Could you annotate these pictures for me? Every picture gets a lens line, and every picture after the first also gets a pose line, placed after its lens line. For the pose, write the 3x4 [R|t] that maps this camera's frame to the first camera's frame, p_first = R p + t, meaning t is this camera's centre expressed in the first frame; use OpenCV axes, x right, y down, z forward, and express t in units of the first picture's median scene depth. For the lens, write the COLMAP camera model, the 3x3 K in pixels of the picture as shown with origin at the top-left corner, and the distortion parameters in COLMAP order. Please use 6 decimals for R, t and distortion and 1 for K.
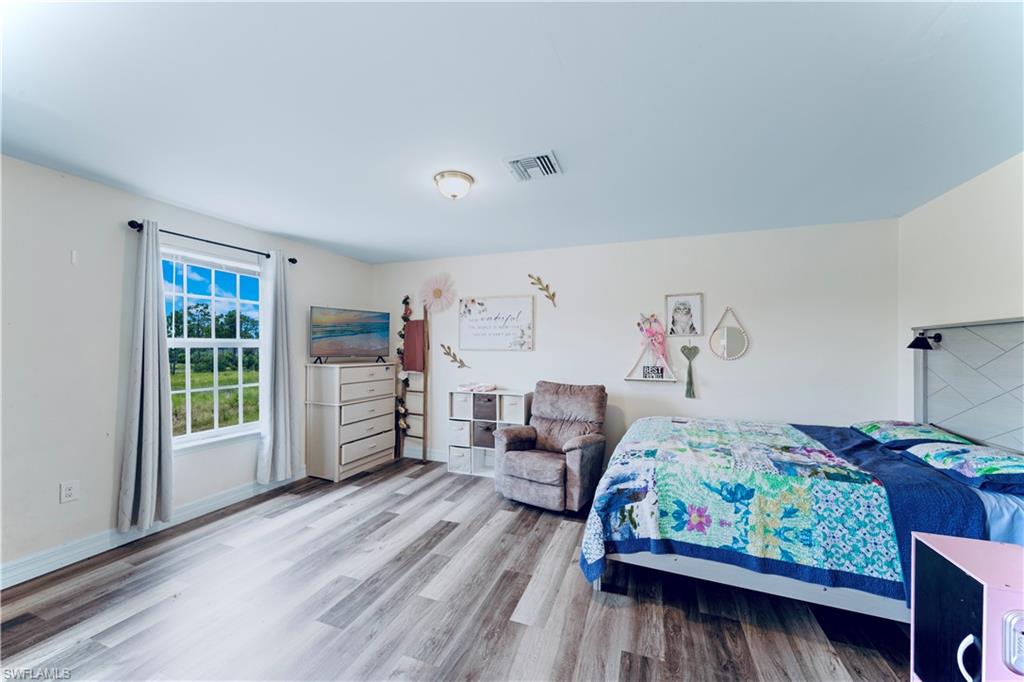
lens RADIAL K [[372.2, 0, 508.6], [0, 372.2, 350.3], [0, 0, 1]] dist [0.000056, -0.000026]
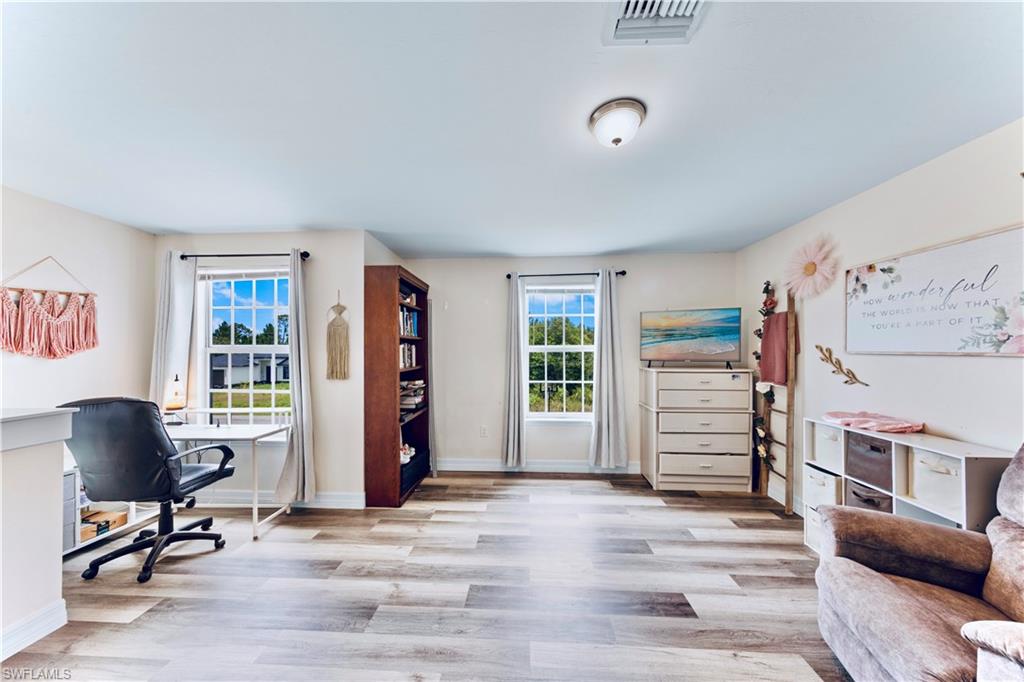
lens RADIAL K [[330.2, 0, 511.3], [0, 330.2, 350.5], [0, 0, 1]] dist [0.000262, 0.000043]
pose [[0.313416, -0.006128, -0.949596, 0.226331], [-0.001498, 0.999975, -0.006947, -0.002581], [0.949615, 0.003600, 0.313399, 0.348542]]
